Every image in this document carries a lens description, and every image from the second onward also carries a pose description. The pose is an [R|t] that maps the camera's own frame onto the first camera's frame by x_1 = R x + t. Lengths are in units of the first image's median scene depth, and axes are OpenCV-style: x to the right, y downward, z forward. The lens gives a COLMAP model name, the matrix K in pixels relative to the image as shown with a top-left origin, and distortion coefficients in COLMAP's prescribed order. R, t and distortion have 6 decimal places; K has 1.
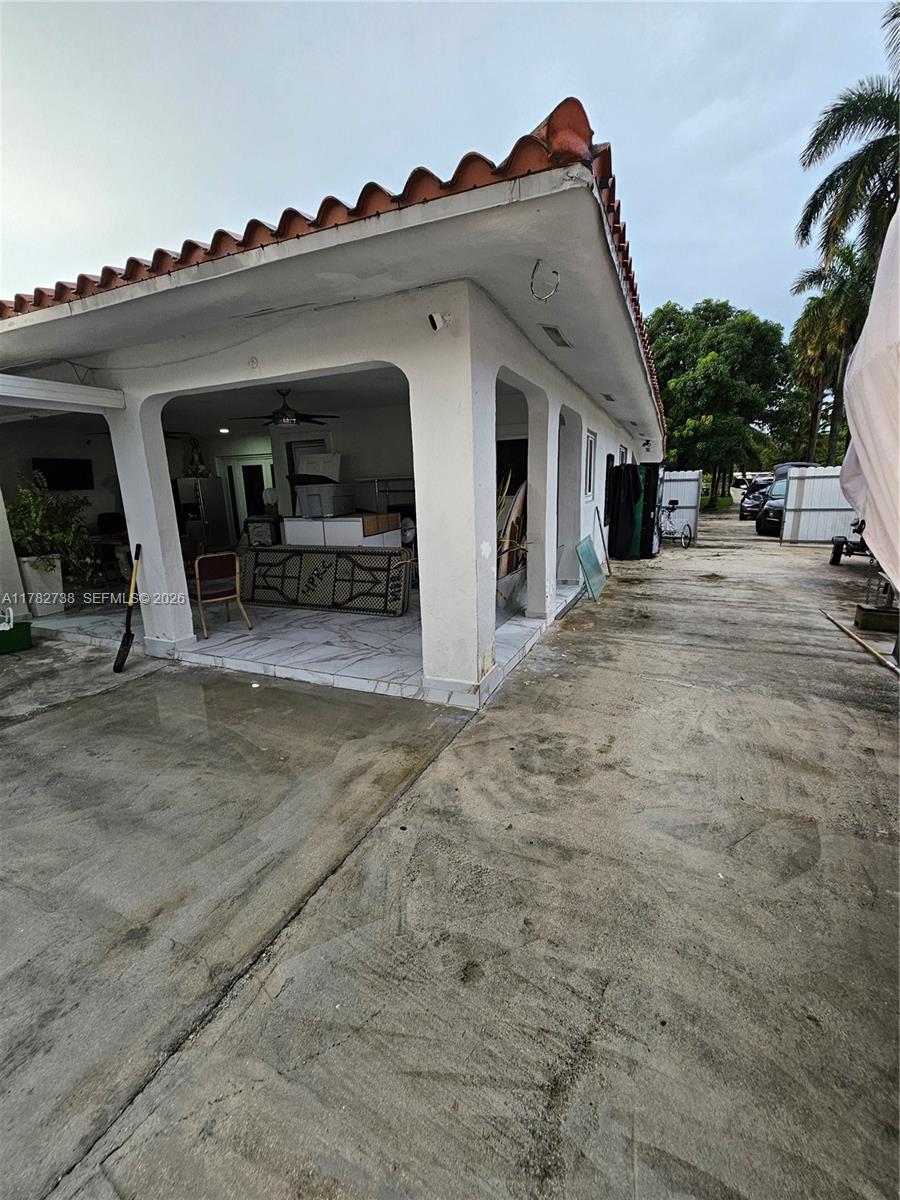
lens RADIAL K [[490.6, 0, 454.7], [0, 490.6, 601.0], [0, 0, 1]] dist [-0.001297, 0.000353]
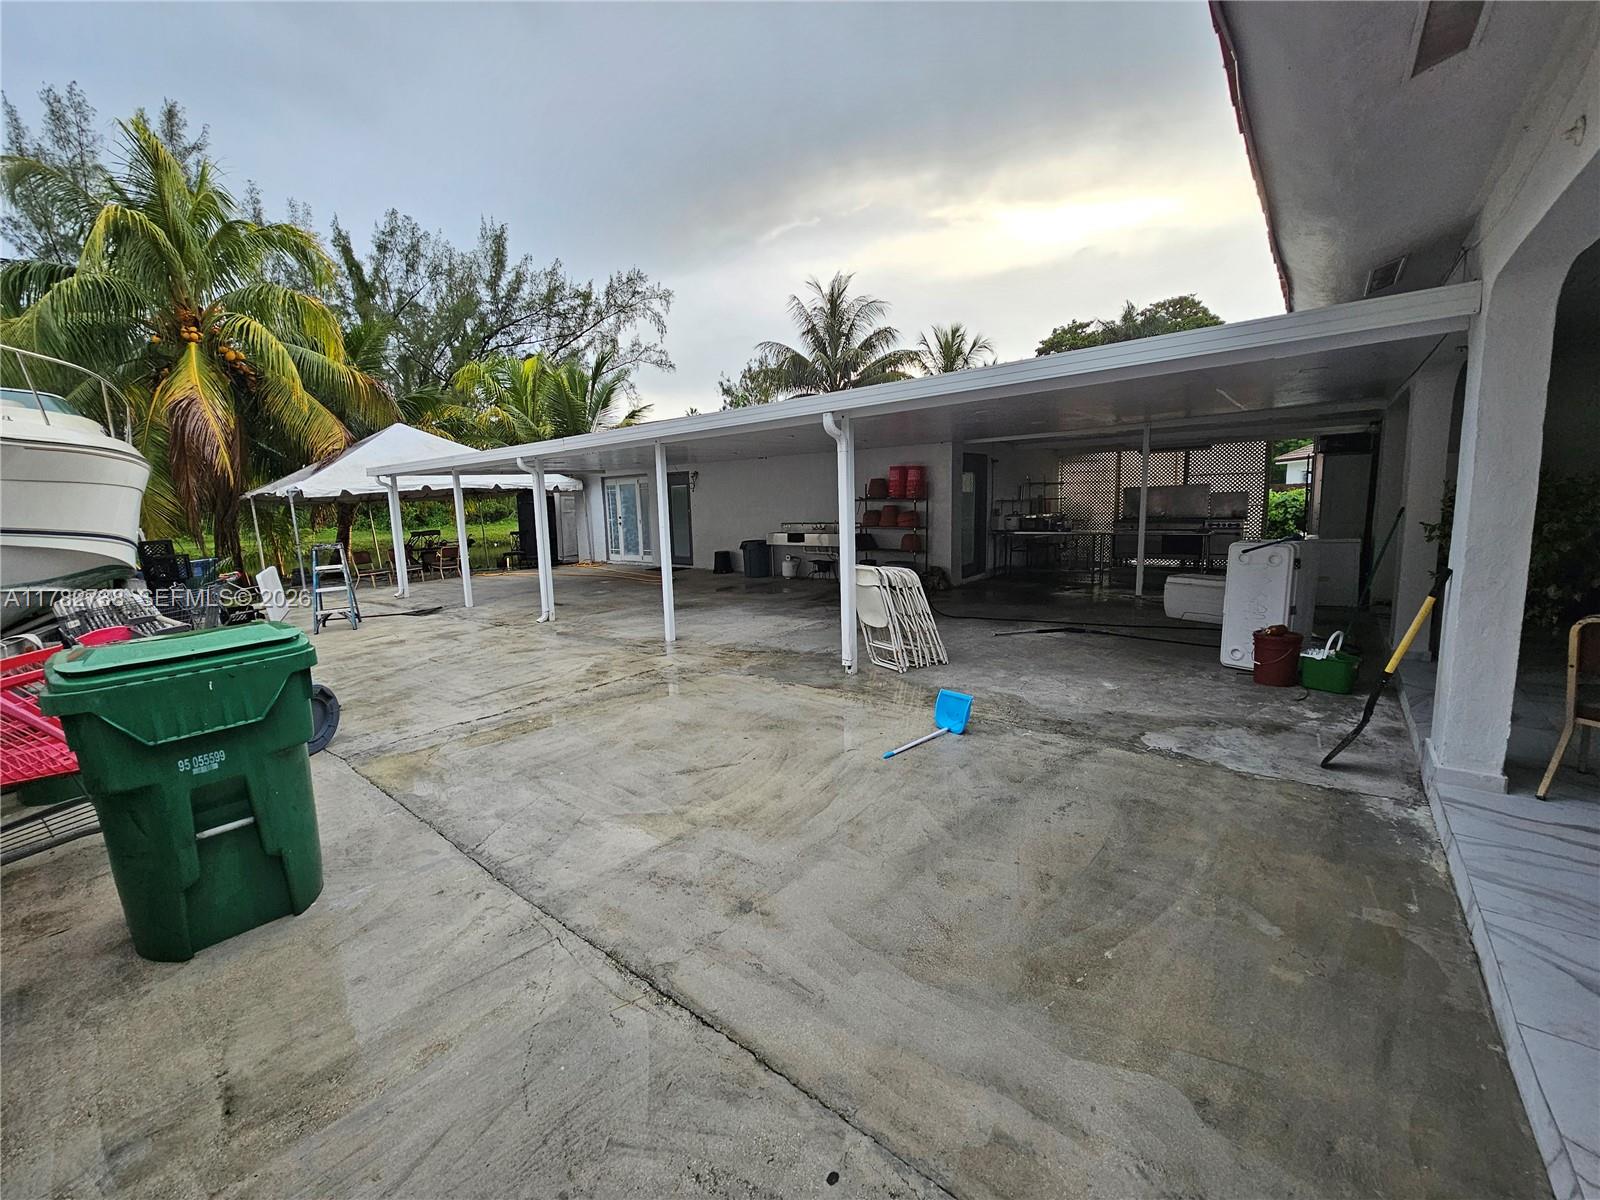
lens RADIAL K [[654.2, 0, 780.8], [0, 654.2, 575.8], [0, 0, 1]] dist [-0.001297, 0.000353]
pose [[-0.262325, 0.149802, -0.953281, 0.377919], [-0.185483, 0.961628, 0.202155, -0.202950], [0.946986, 0.229848, -0.224473, 0.823304]]
